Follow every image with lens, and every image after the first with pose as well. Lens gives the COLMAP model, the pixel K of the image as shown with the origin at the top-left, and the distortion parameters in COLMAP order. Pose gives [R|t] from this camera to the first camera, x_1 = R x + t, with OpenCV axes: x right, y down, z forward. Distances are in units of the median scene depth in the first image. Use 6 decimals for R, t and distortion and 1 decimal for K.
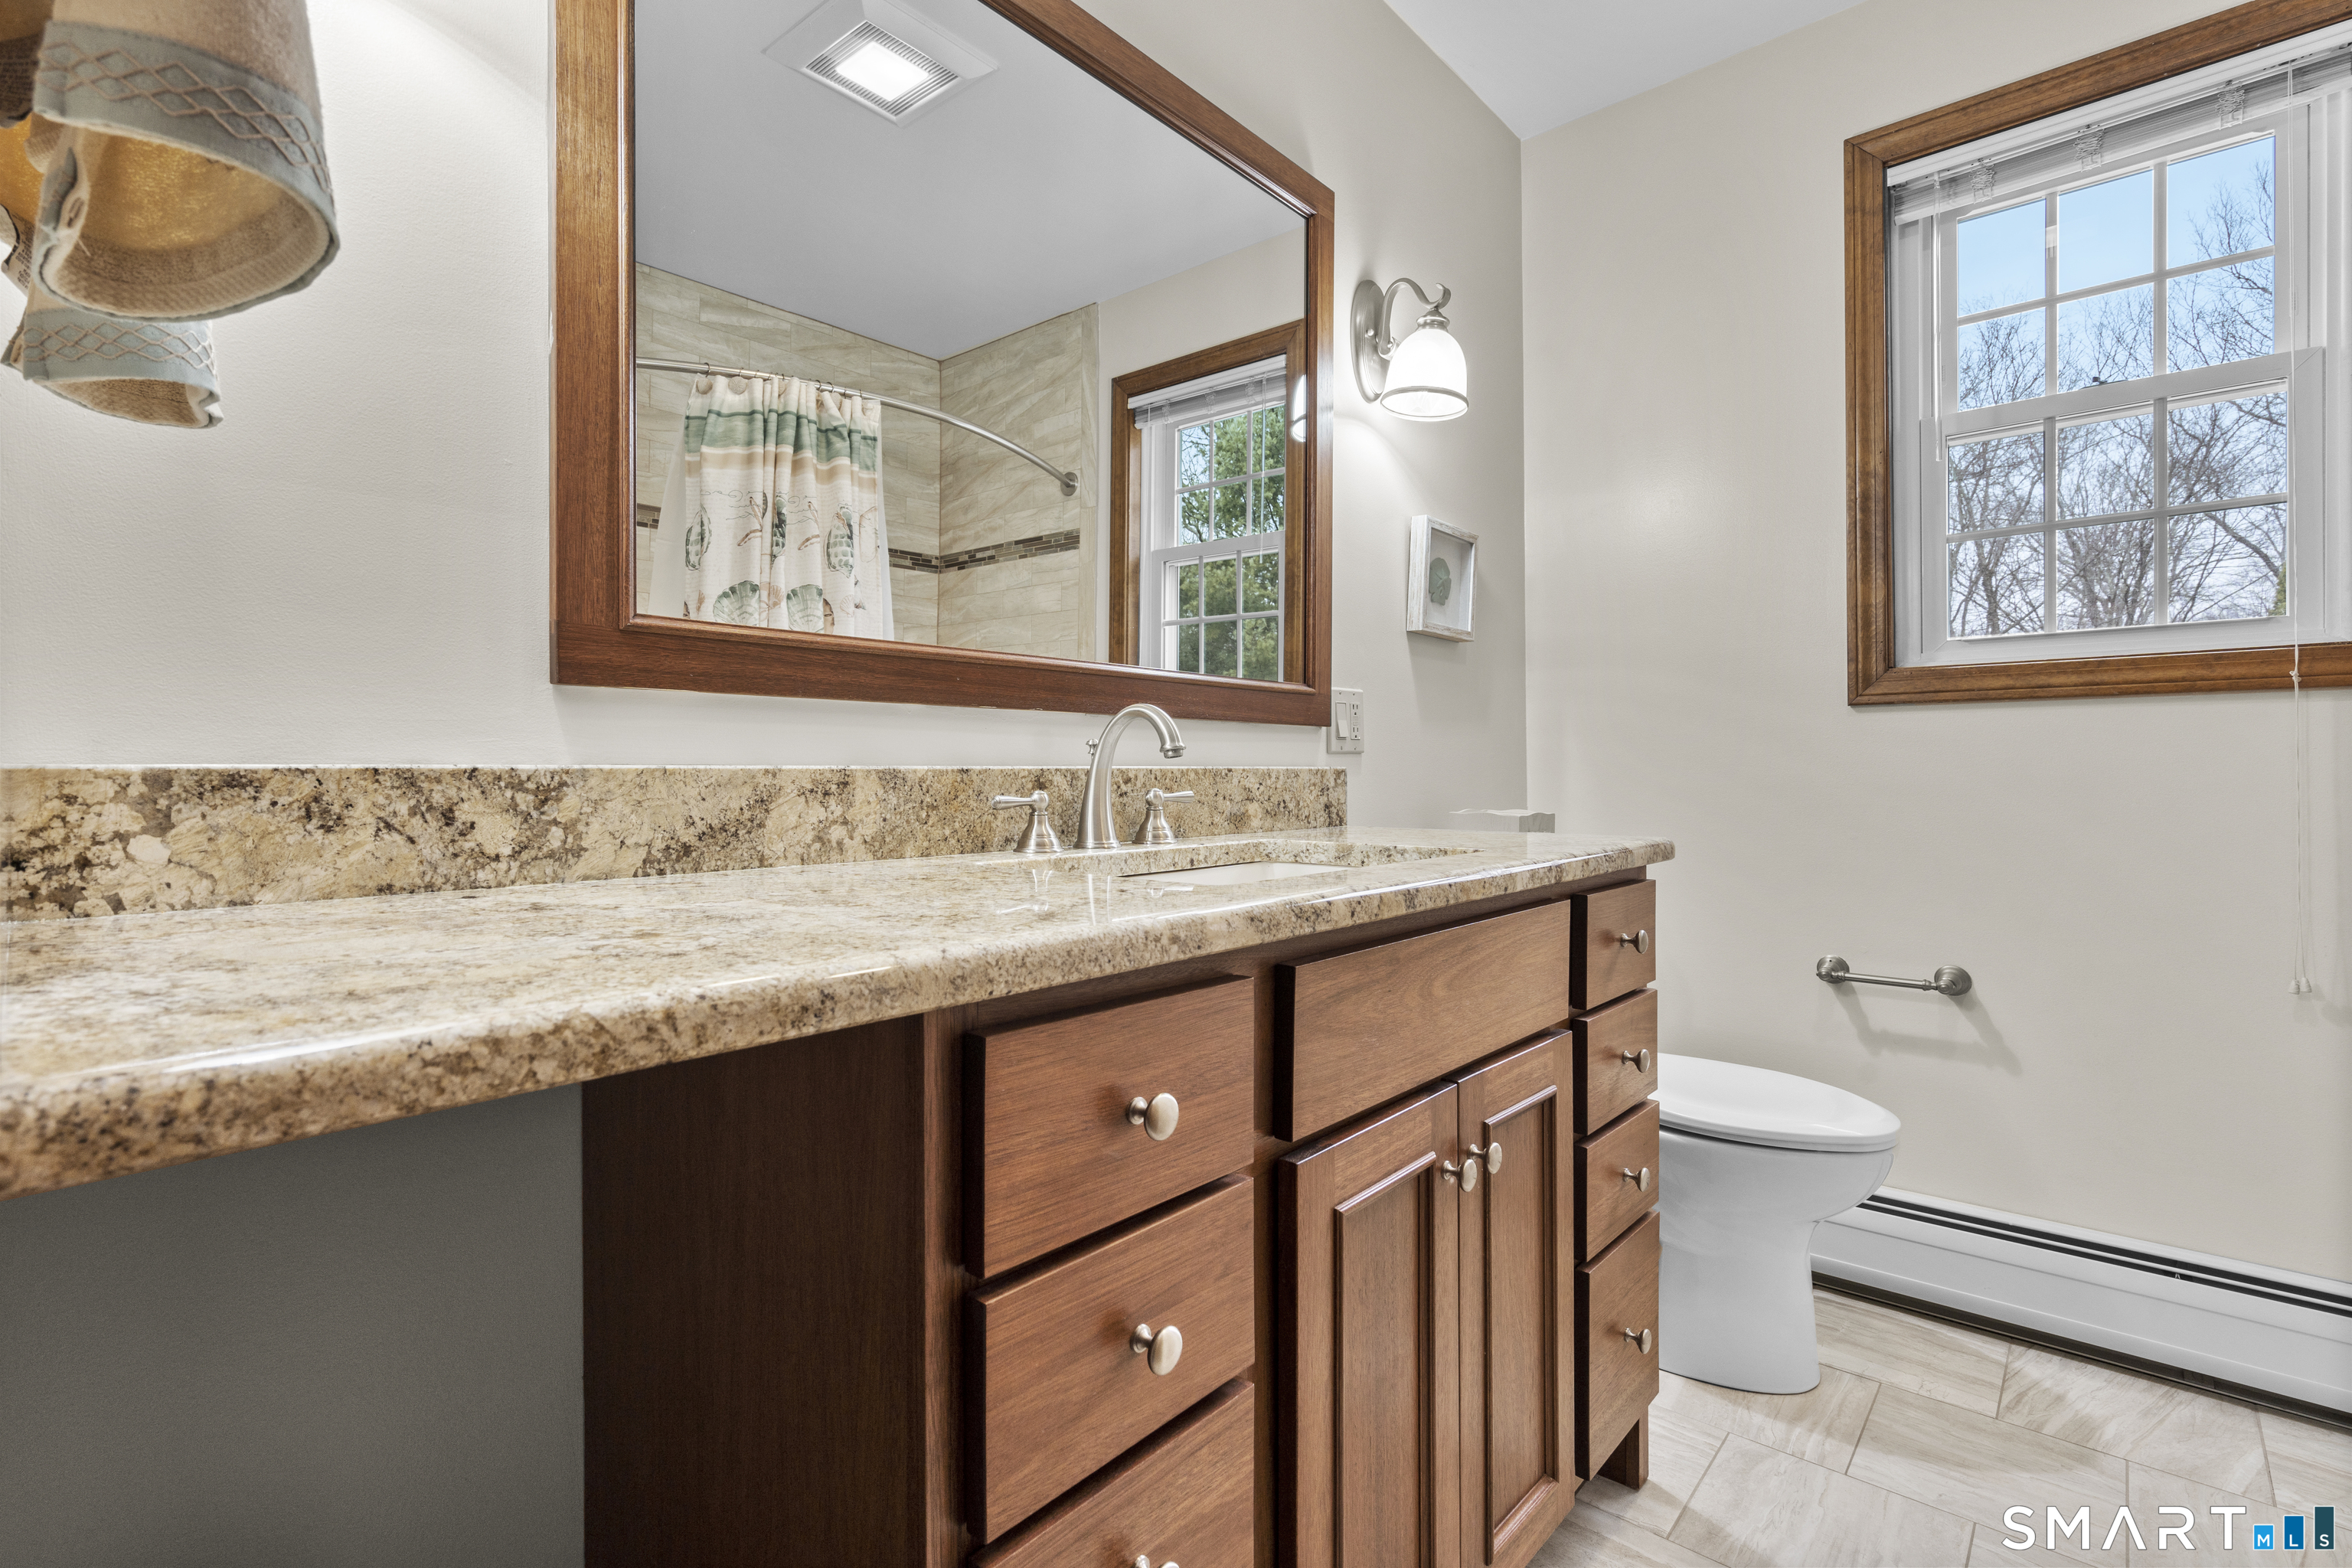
lens RADIAL K [[1079.4, 0, 1176.9], [0, 1079.4, 779.9], [0, 0, 1]] dist [-0.000544, 0.001472]
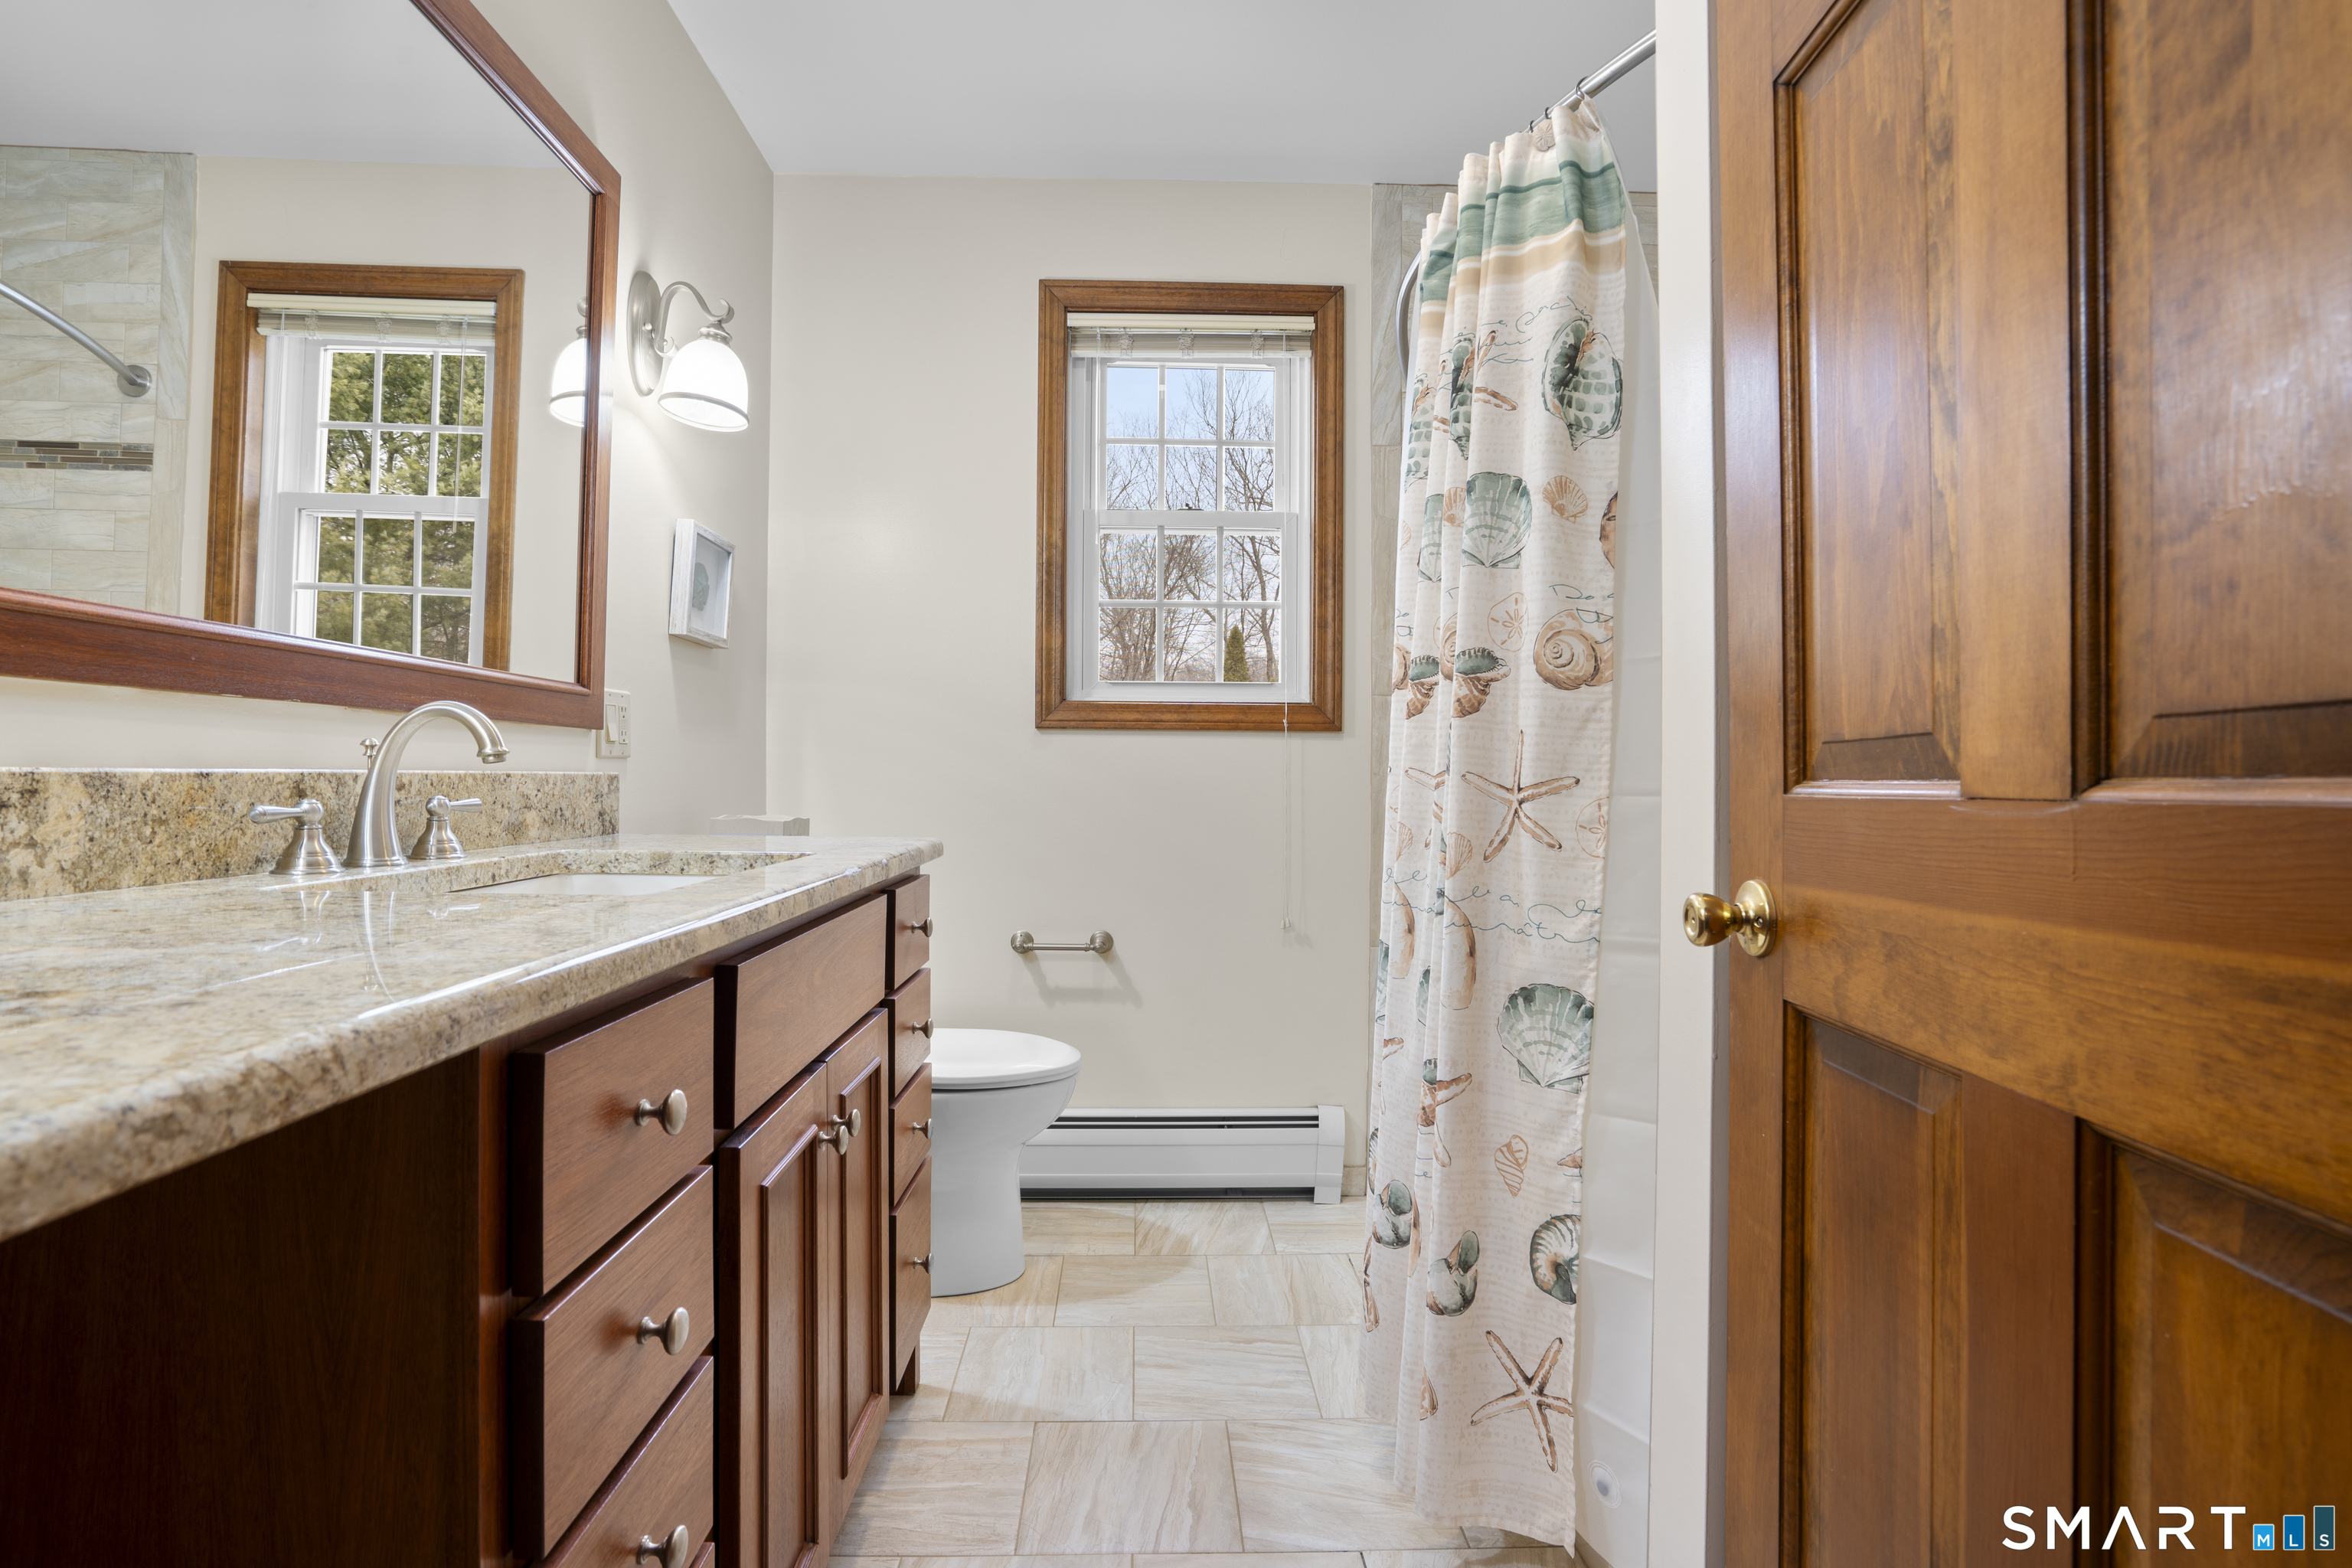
lens RADIAL K [[1100.8, 0, 1176.0], [0, 1100.8, 784.0], [0, 0, 1]] dist [-0.057394, 0.022647]
pose [[0.729684, 0.007047, 0.683748, -0.157248], [-0.007914, 0.999967, -0.001860, -0.004473], [-0.683738, -0.004054, 0.729716, -0.043257]]
